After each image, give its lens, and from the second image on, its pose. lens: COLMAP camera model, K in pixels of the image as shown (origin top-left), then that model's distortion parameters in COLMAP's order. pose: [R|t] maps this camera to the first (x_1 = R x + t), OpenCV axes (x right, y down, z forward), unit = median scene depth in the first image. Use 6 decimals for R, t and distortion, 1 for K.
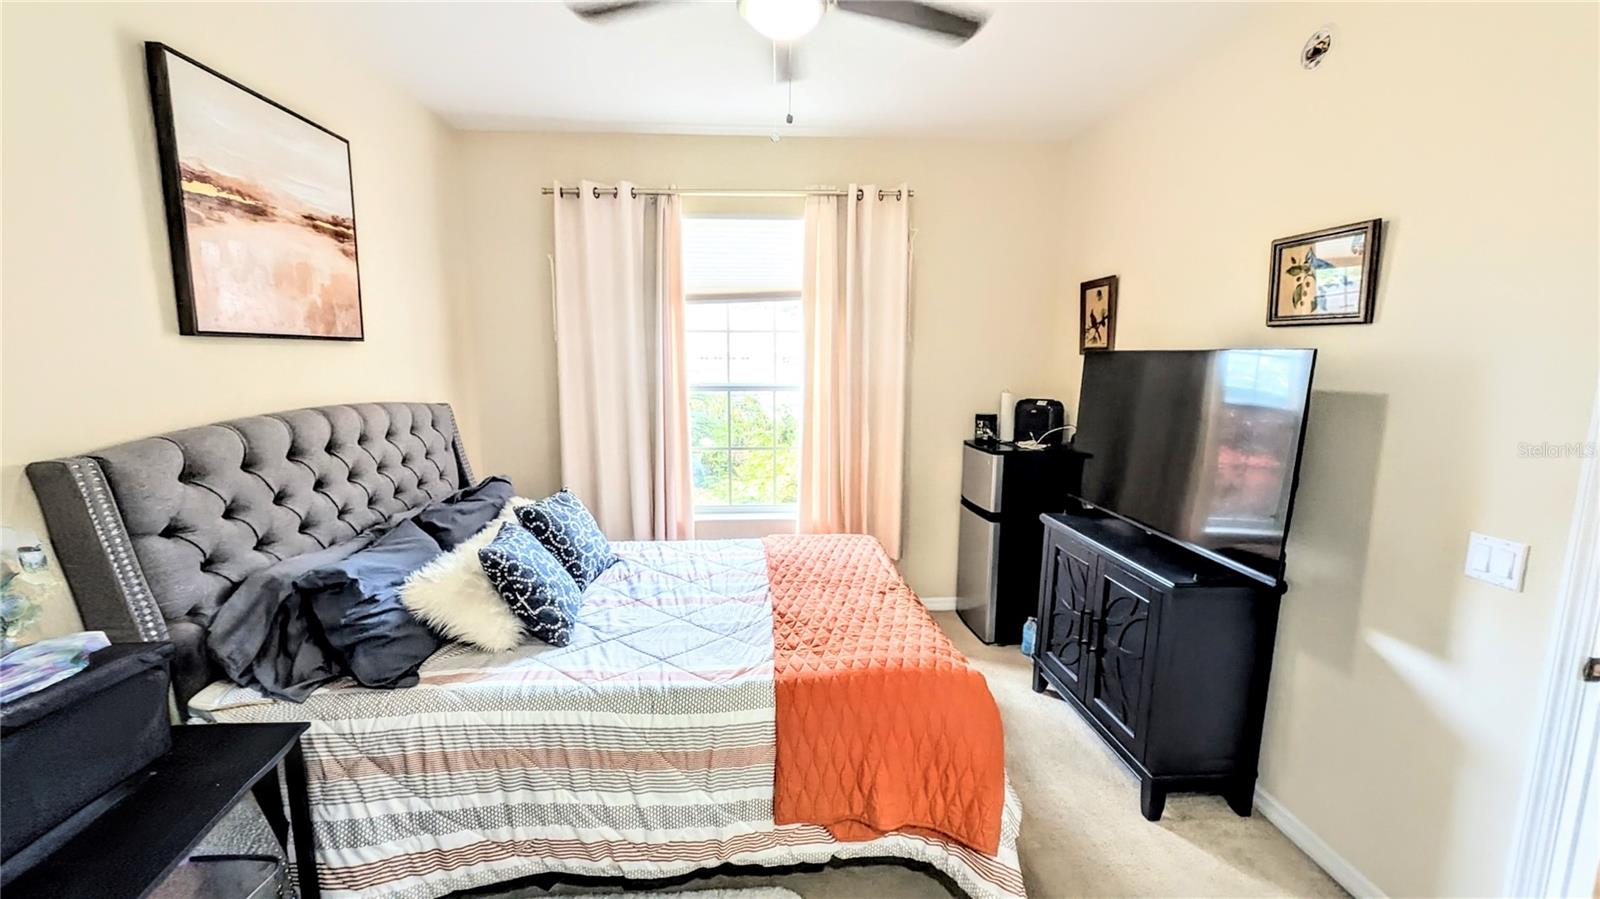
lens RADIAL K [[627.9, 0, 798.9], [0, 627.9, 445.5], [0, 0, 1]] dist [0.004112, -0.000492]
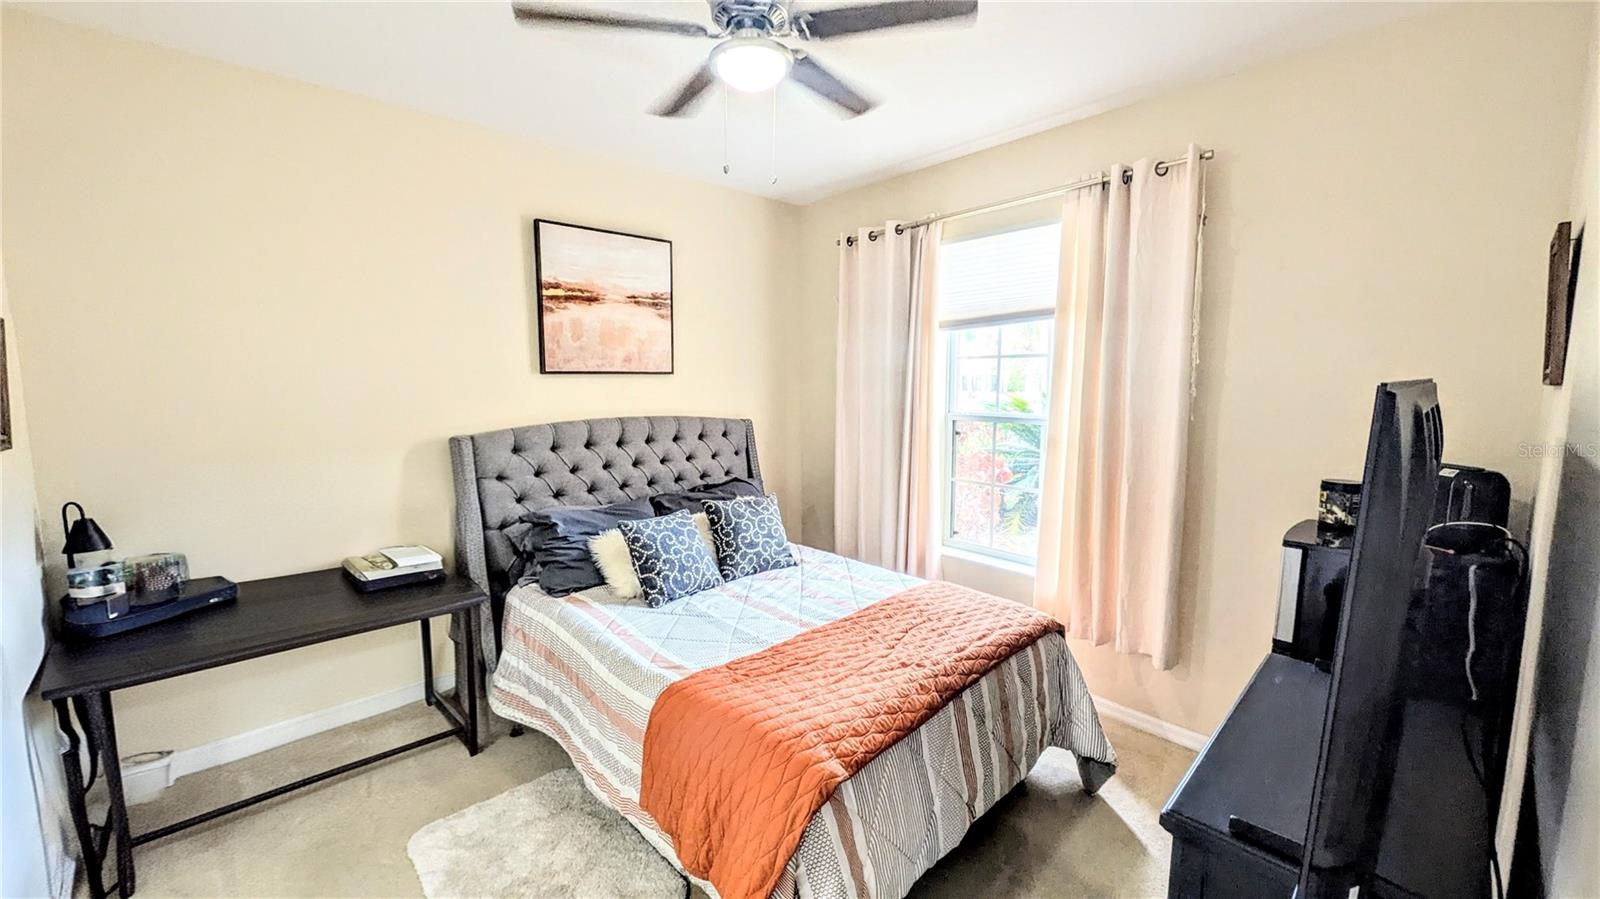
lens RADIAL K [[627.9, 0, 801.9], [0, 627.9, 449.5], [0, 0, 1]] dist [0.004112, -0.000492]
pose [[0.629070, 0.086901, -0.772476, 0.728563], [-0.108155, 0.993851, 0.023728, -0.065628], [0.769788, 0.068621, 0.634600, 0.351935]]
